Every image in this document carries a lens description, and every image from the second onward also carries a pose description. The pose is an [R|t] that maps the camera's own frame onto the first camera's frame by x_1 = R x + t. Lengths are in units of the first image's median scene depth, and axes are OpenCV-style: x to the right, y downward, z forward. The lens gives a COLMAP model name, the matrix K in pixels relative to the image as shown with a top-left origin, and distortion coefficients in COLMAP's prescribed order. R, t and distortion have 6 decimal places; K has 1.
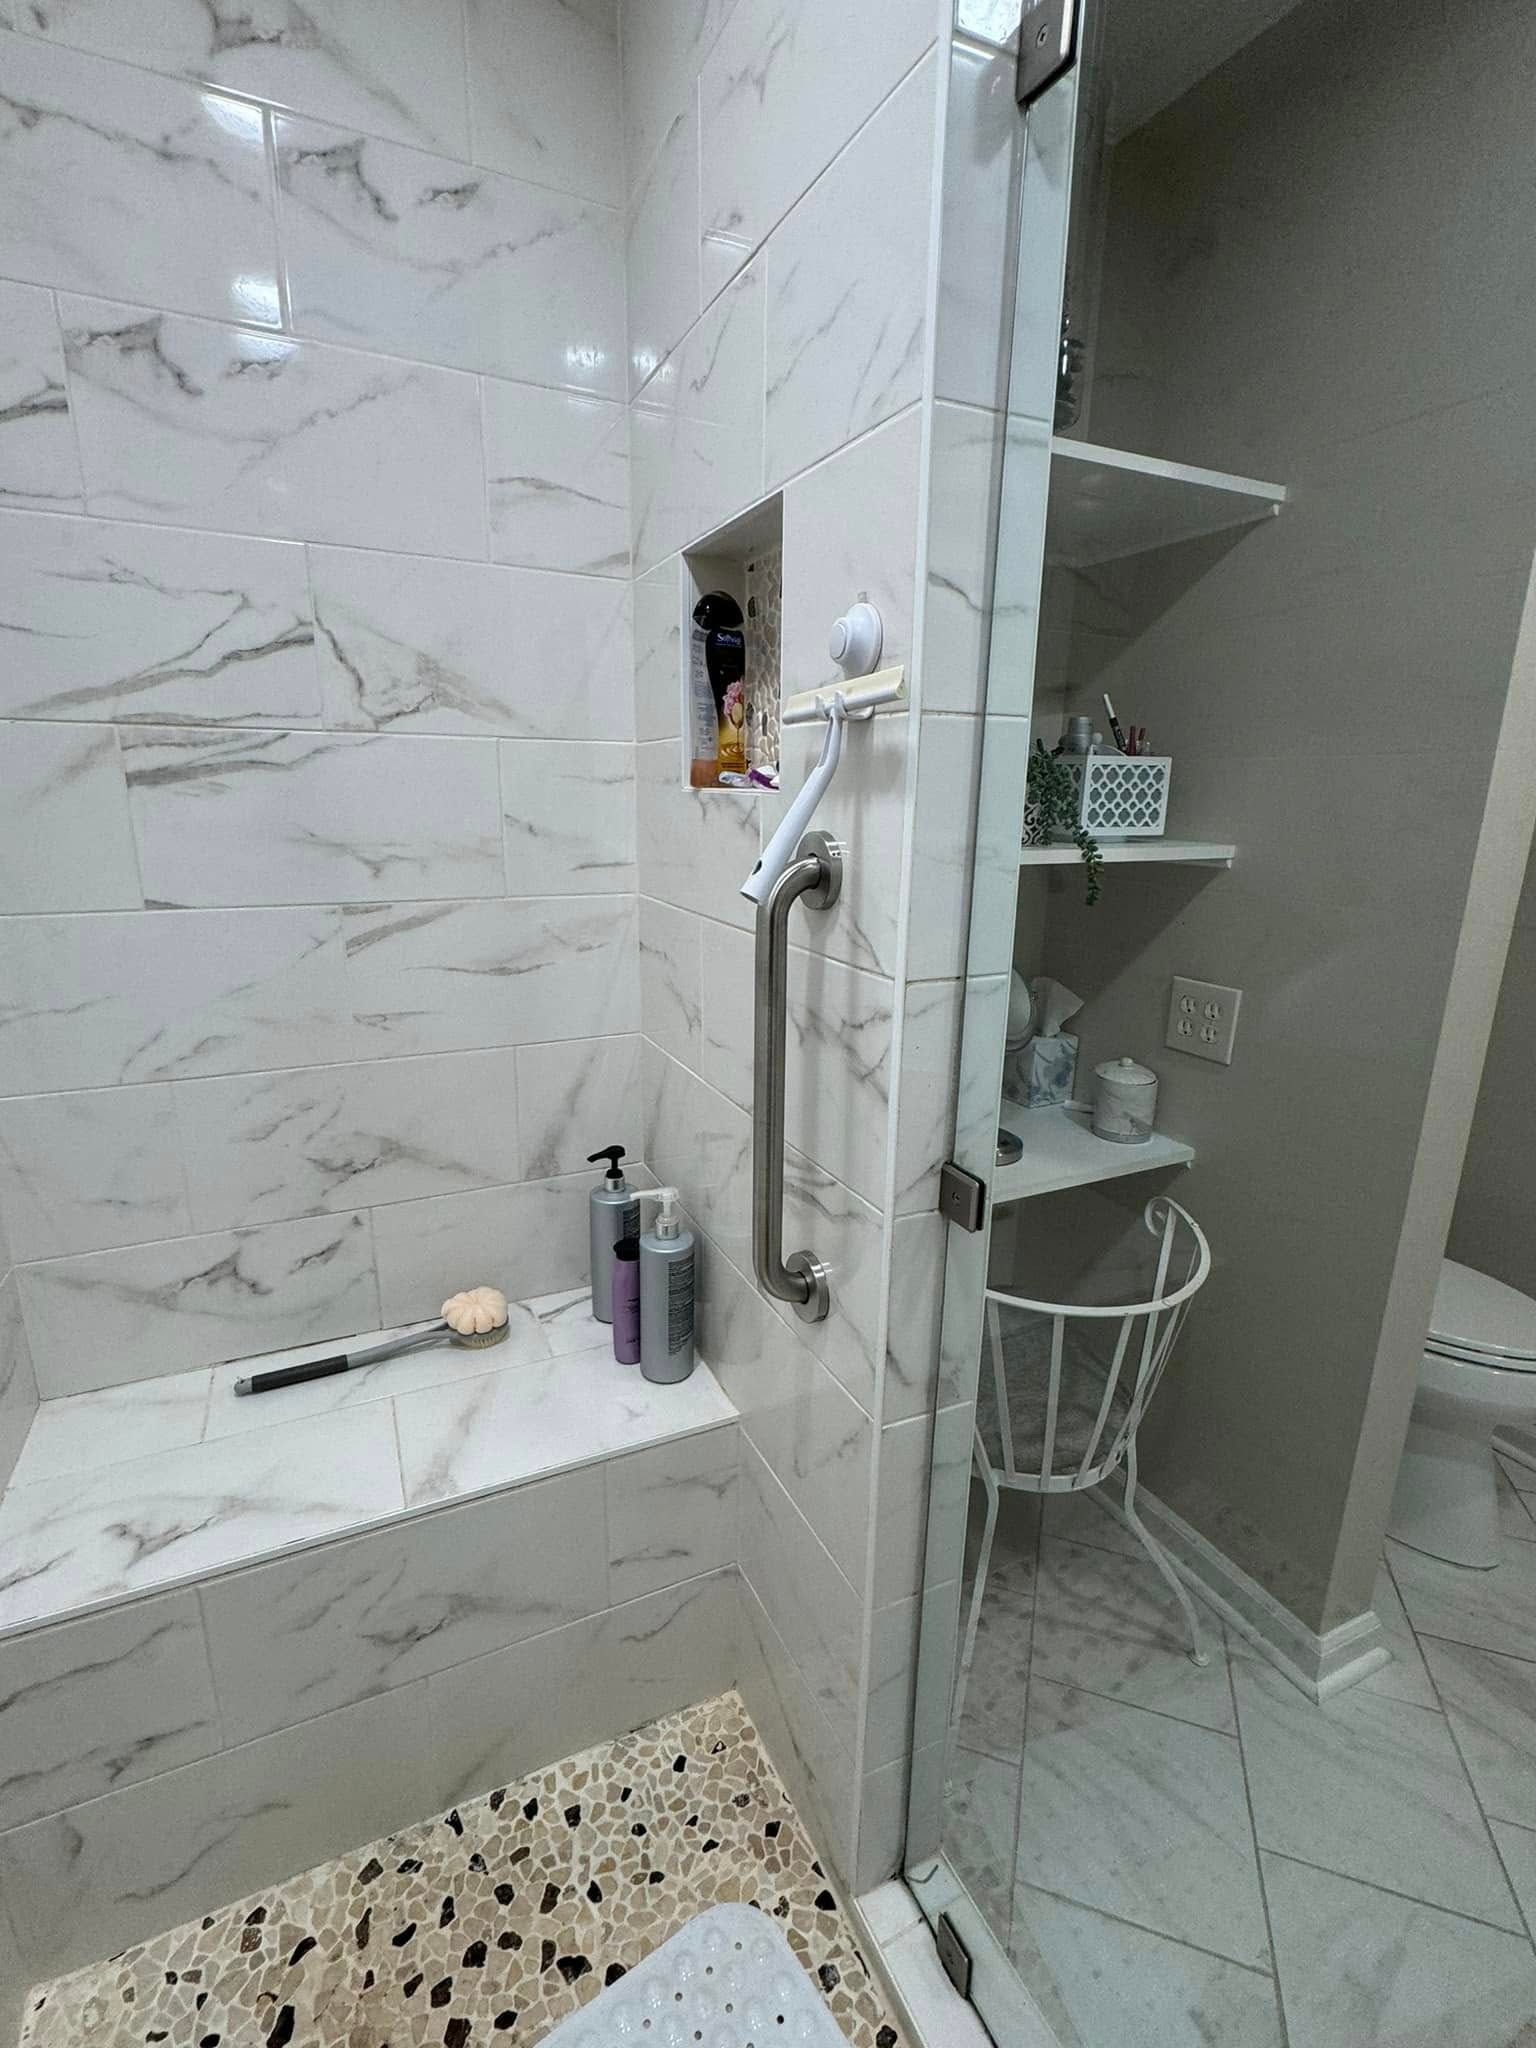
lens RADIAL K [[943.2, 0, 770.0], [0, 943.2, 1025.4], [0, 0, 1]] dist [-0.000496, 0.000658]
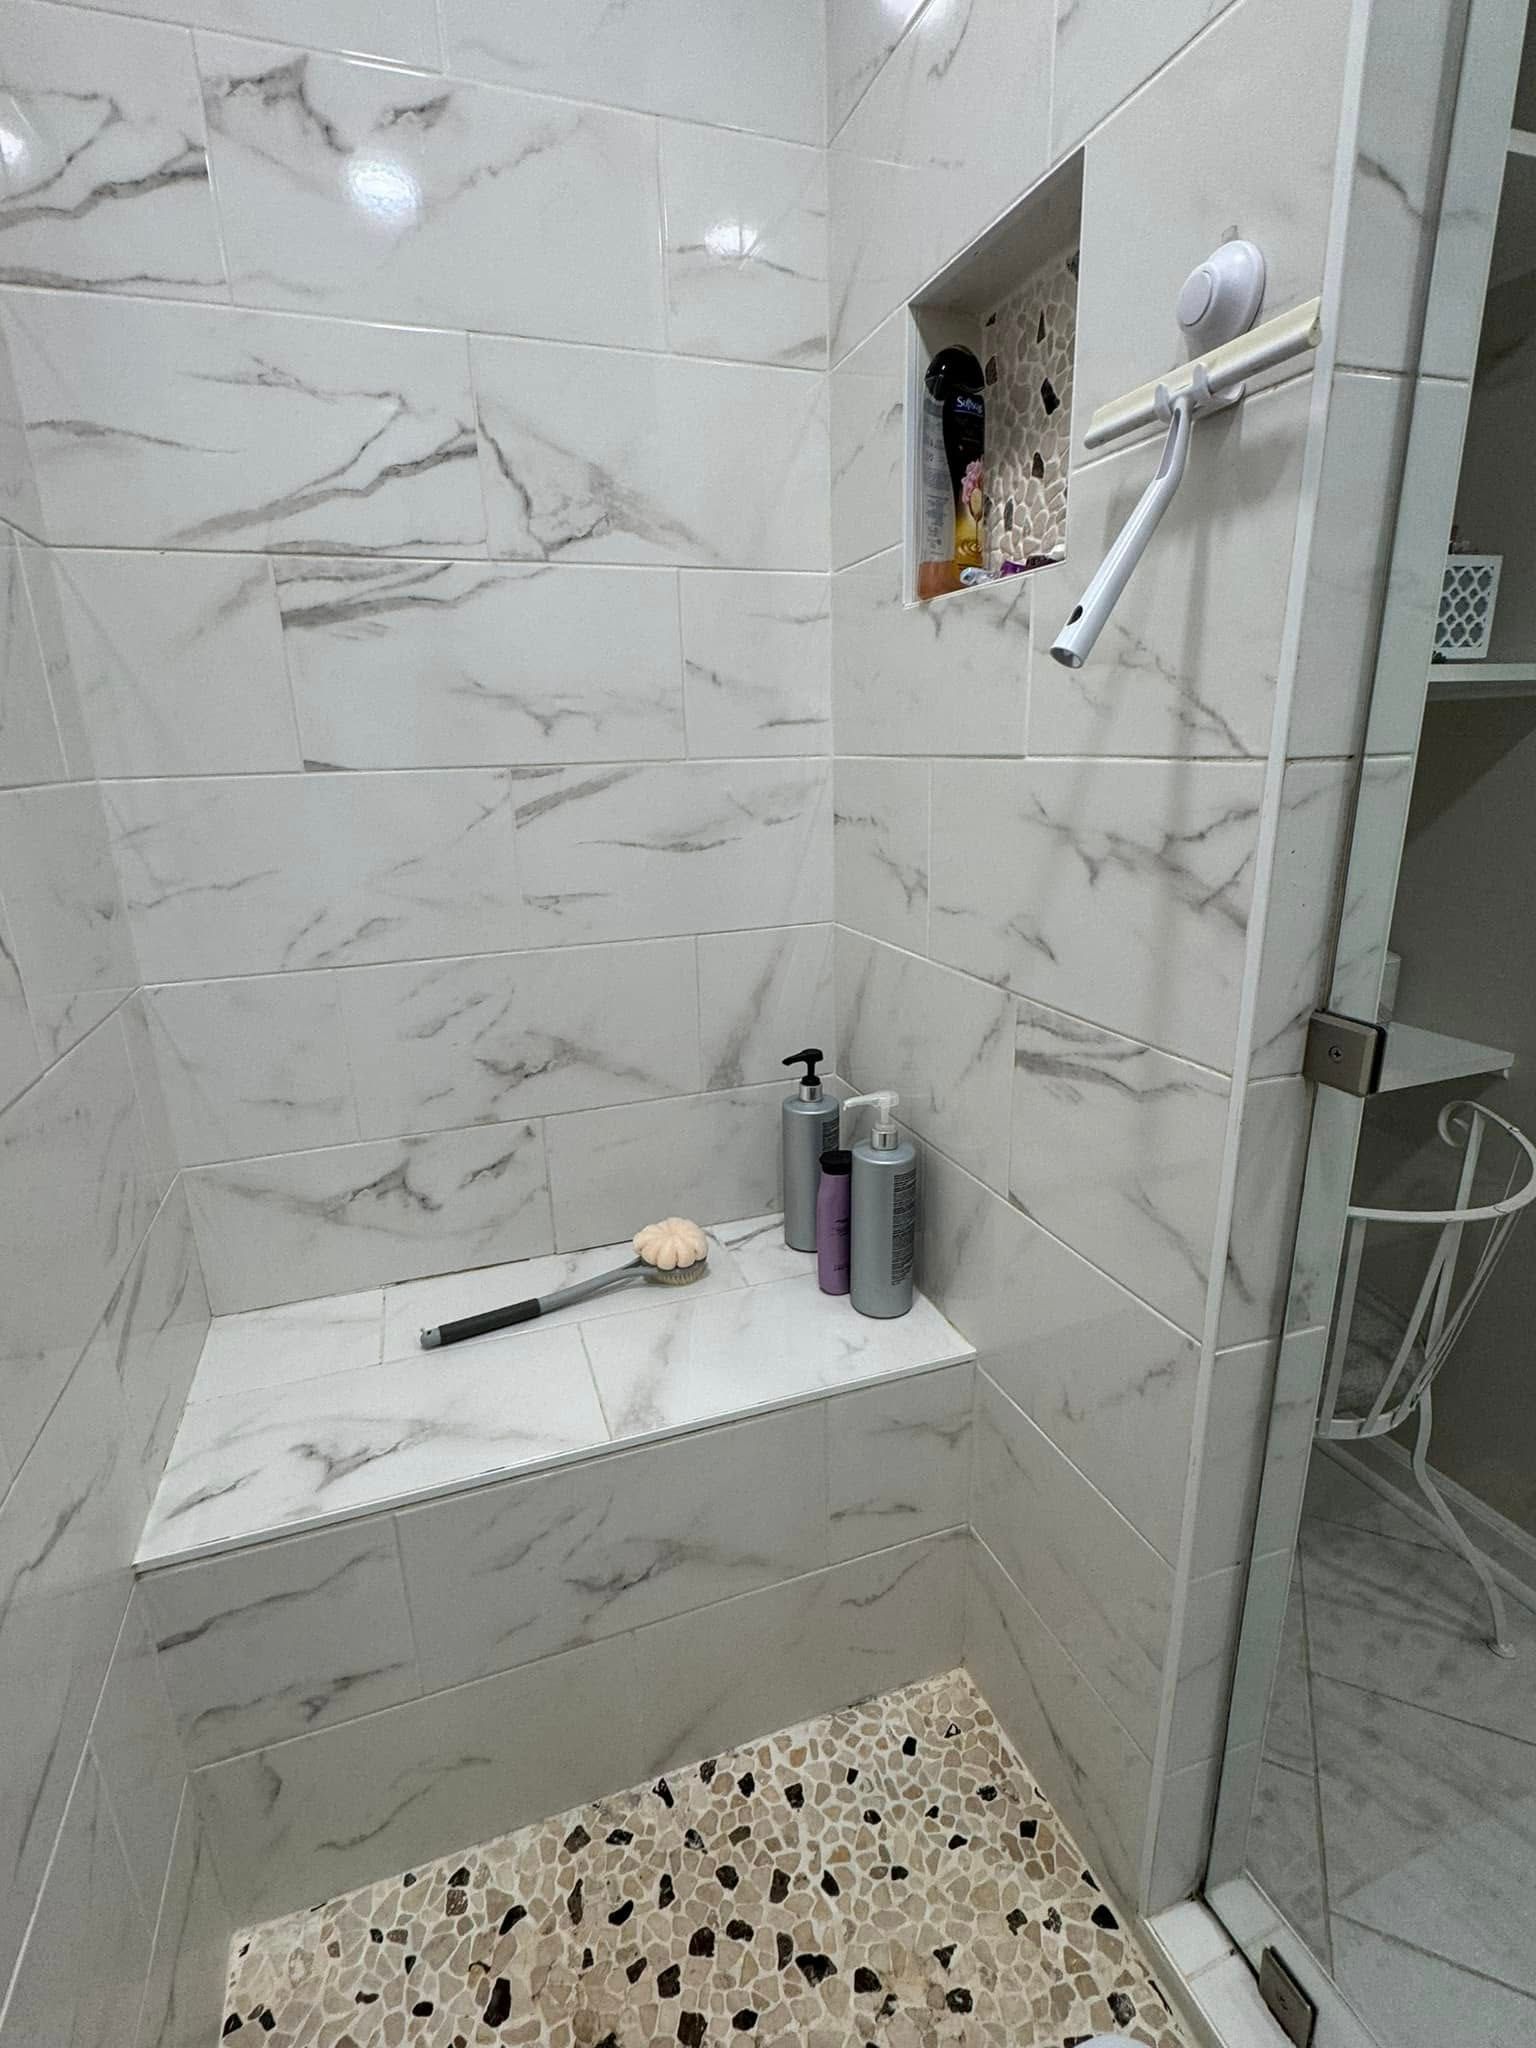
lens RADIAL K [[987.6, 0, 766.9], [0, 987.6, 1027.6], [0, 0, 1]] dist [-0.001147, 0.000336]
pose [[0.993525, -0.011021, -0.113074, -0.126256], [0.015085, 0.999268, 0.035149, 0.093946], [0.112604, -0.036628, 0.992965, 0.114466]]
